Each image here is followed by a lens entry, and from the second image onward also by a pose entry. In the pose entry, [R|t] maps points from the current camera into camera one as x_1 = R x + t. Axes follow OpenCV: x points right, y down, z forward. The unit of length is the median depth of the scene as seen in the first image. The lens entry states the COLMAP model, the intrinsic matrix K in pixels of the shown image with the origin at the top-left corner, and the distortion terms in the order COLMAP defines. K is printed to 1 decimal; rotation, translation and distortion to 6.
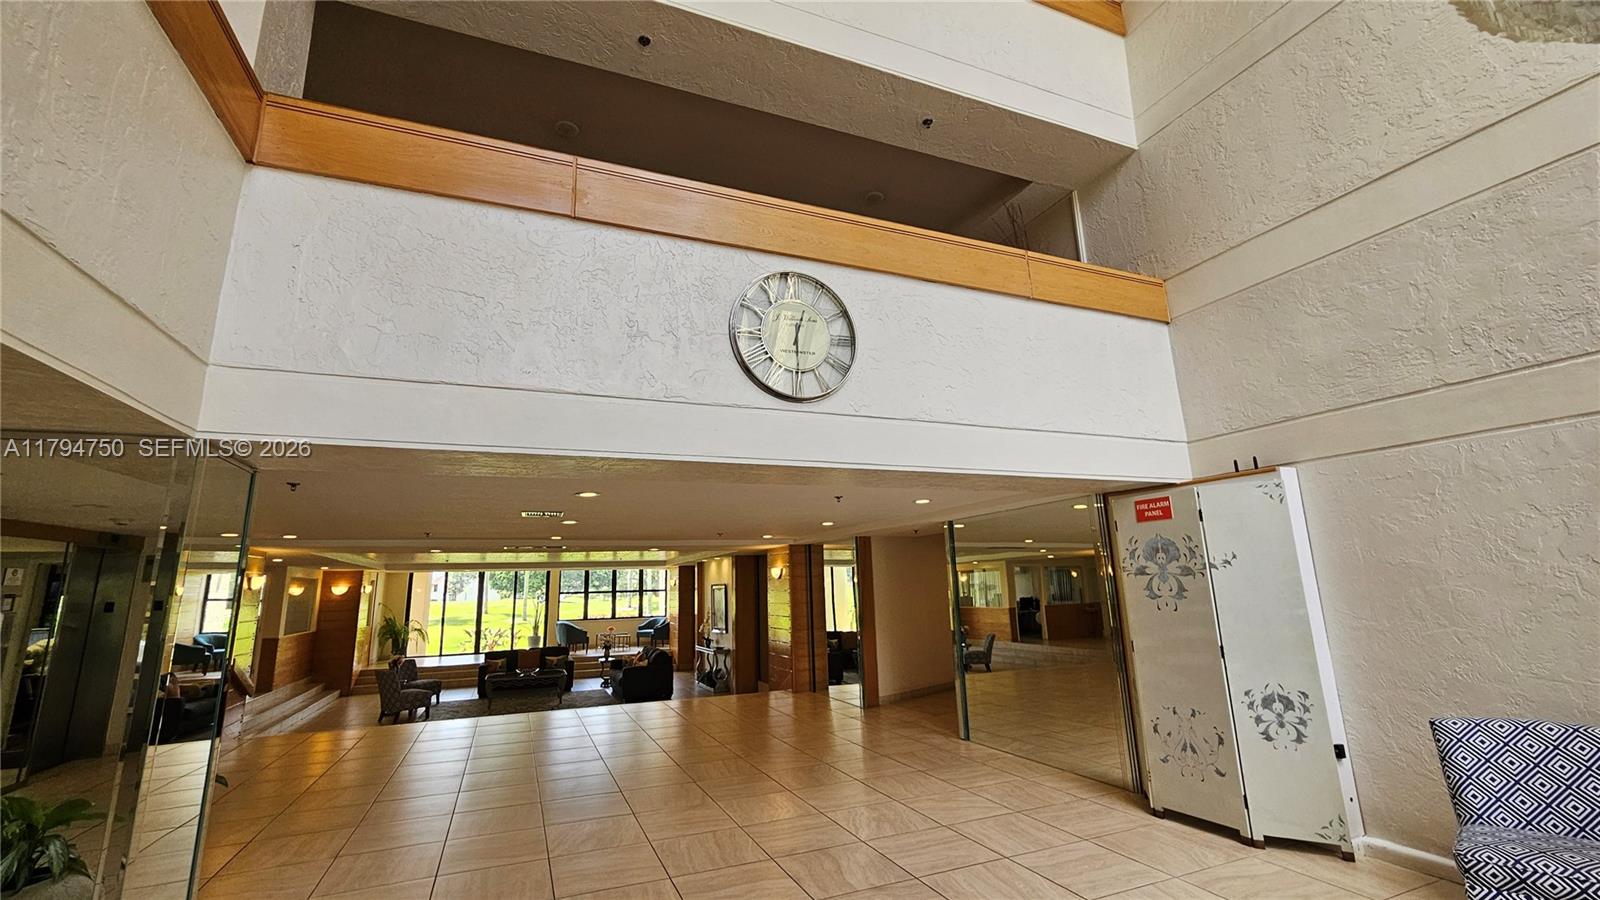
lens RADIAL K [[655.6, 0, 792.5], [0, 655.6, 445.4], [0, 0, 1]] dist [-0.000971, -0.000087]
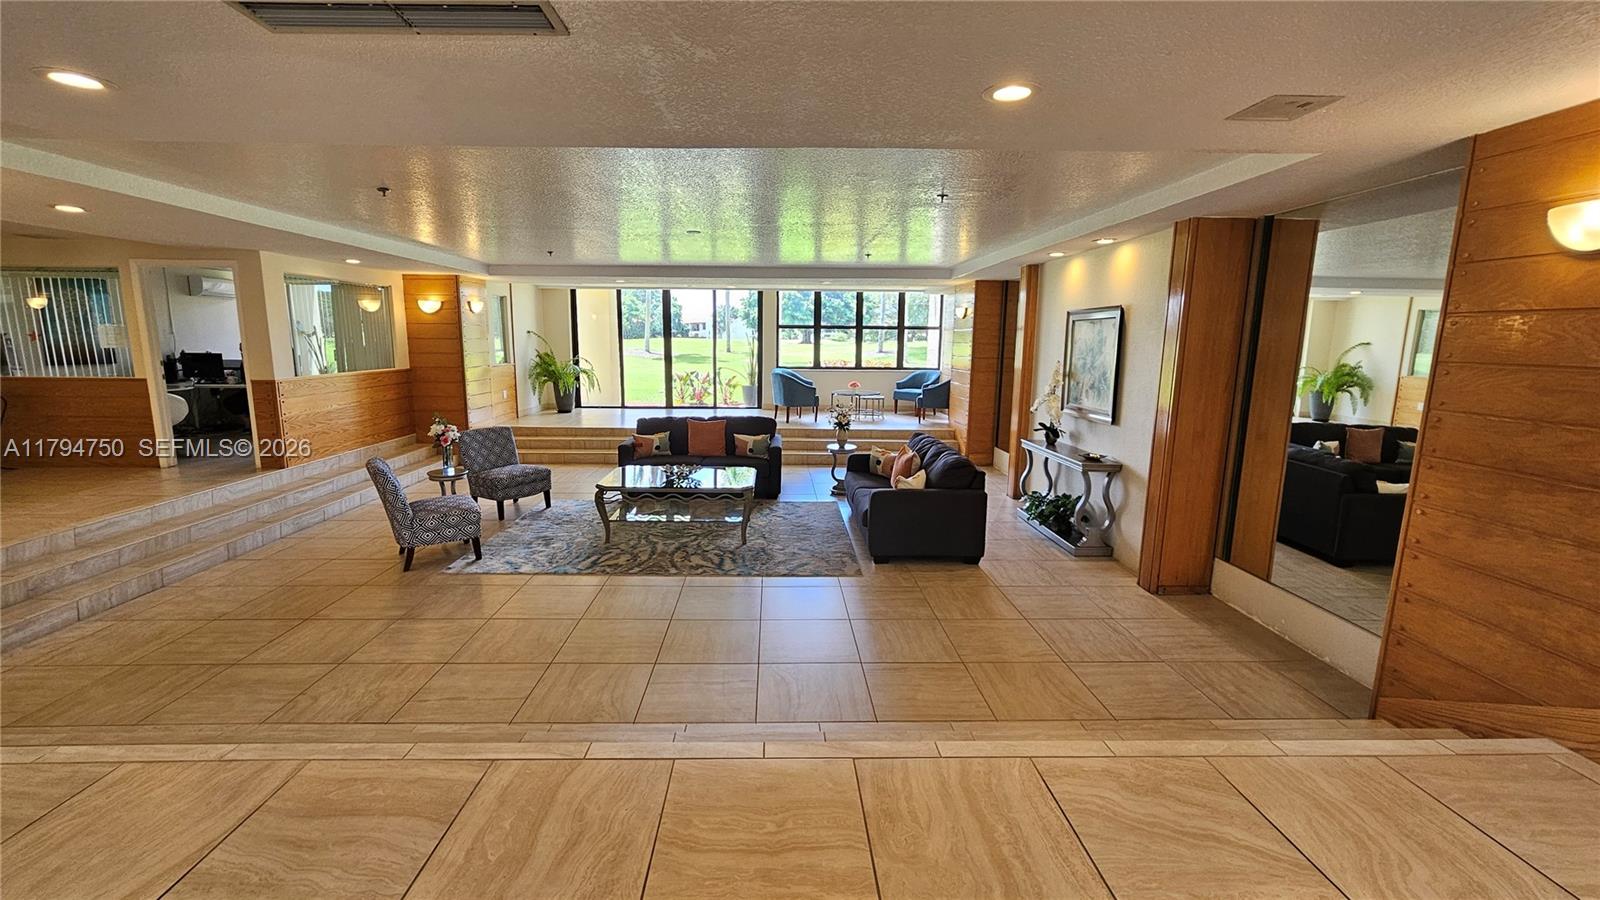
lens RADIAL K [[655.6, 0, 792.5], [0, 655.6, 445.4], [0, 0, 1]] dist [-0.000971, -0.000087]
pose [[0.931604, 0.093912, -0.351133, -0.128309], [0.044204, 0.929601, 0.365906, 0.123179], [0.360777, -0.356401, 0.861869, 0.505658]]
